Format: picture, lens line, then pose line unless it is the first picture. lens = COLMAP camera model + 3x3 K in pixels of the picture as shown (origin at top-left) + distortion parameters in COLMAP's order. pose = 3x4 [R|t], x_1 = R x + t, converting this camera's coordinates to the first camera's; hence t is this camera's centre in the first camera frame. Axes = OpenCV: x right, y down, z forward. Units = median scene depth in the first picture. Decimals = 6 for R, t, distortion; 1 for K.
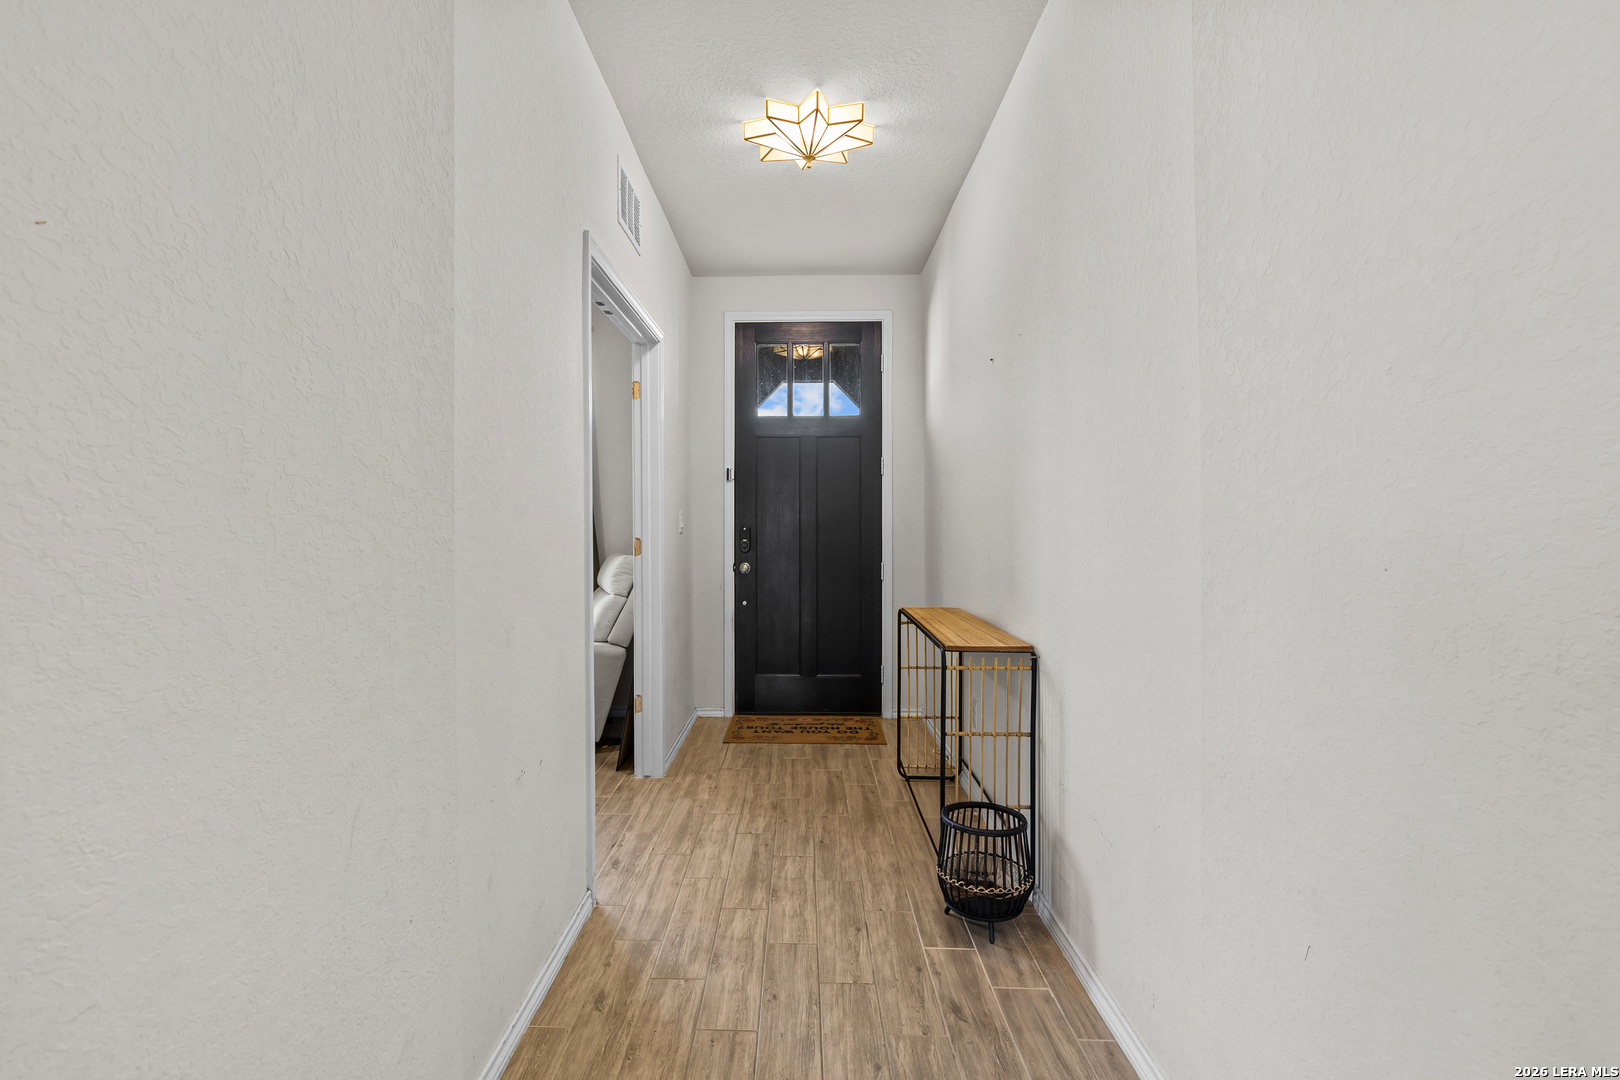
lens RADIAL K [[795.6, 0, 808.2], [0, 795.6, 535.8], [0, 0, 1]] dist [-0.000711, -0.000116]
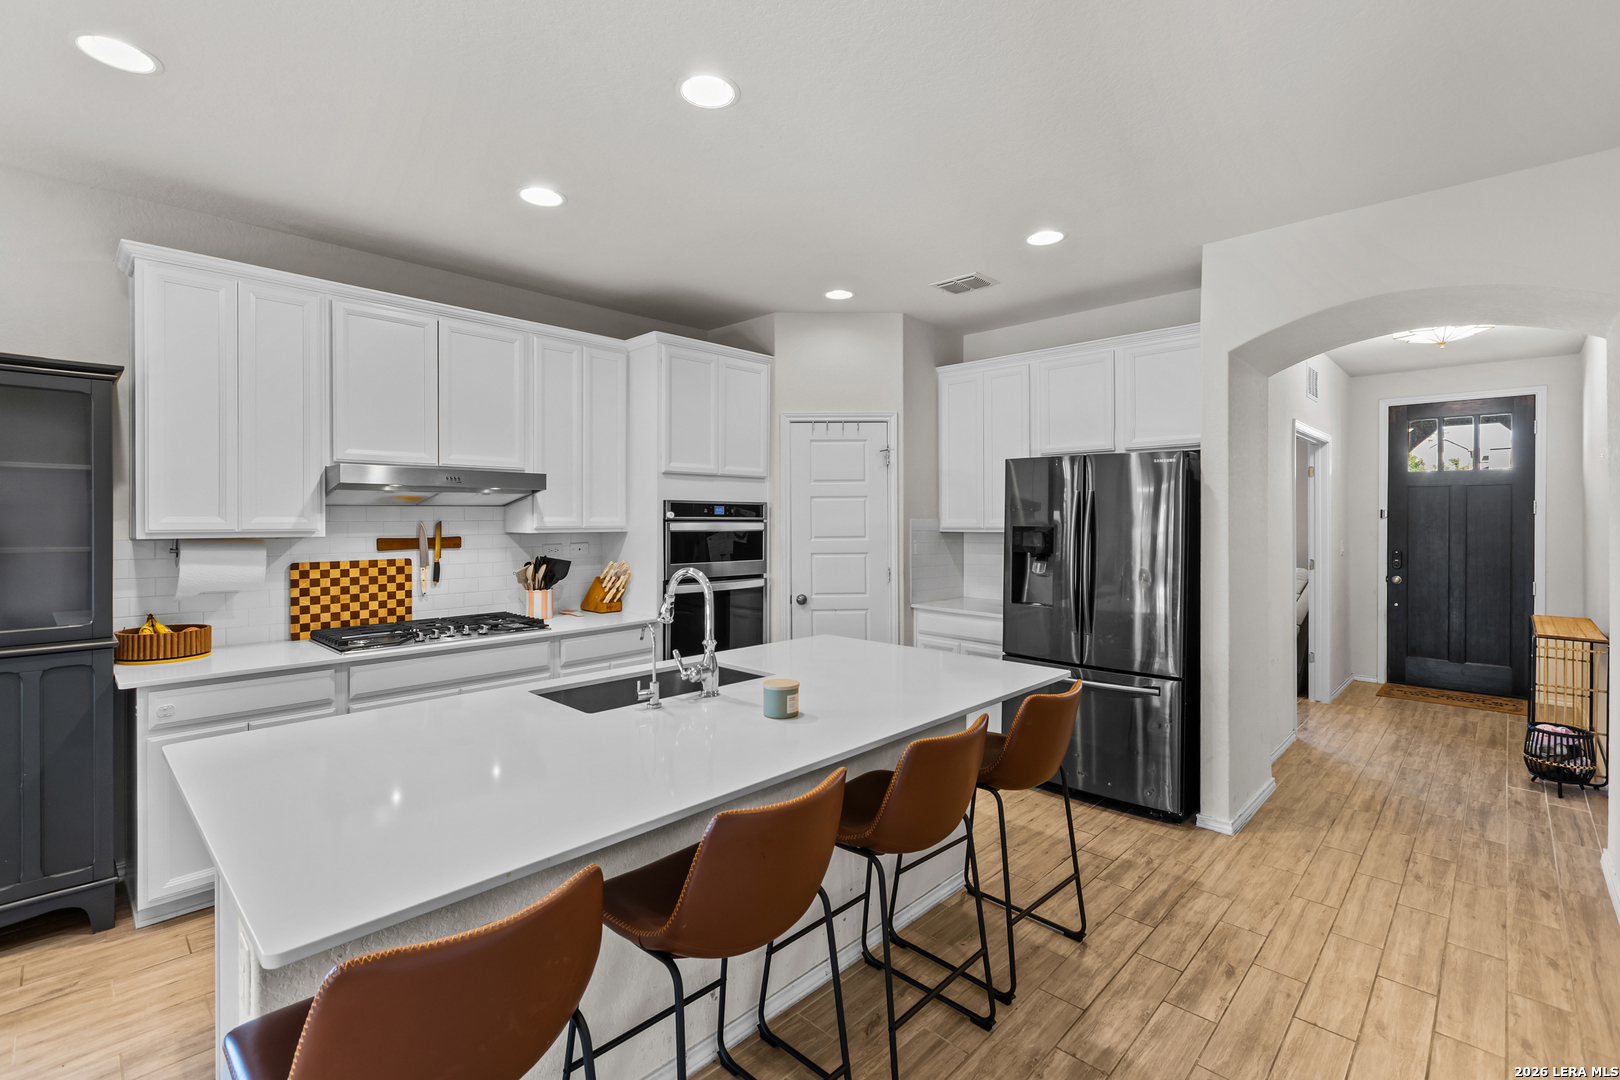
lens RADIAL K [[717.5, 0, 802.6], [0, 717.5, 529.4], [0, 0, 1]] dist [0.005697, 0.000666]
pose [[0.709647, 0.005170, -0.704538, 0.081417], [-0.006471, 0.999979, 0.000819, -0.048315], [0.704528, 0.003978, 0.709665, -0.726912]]
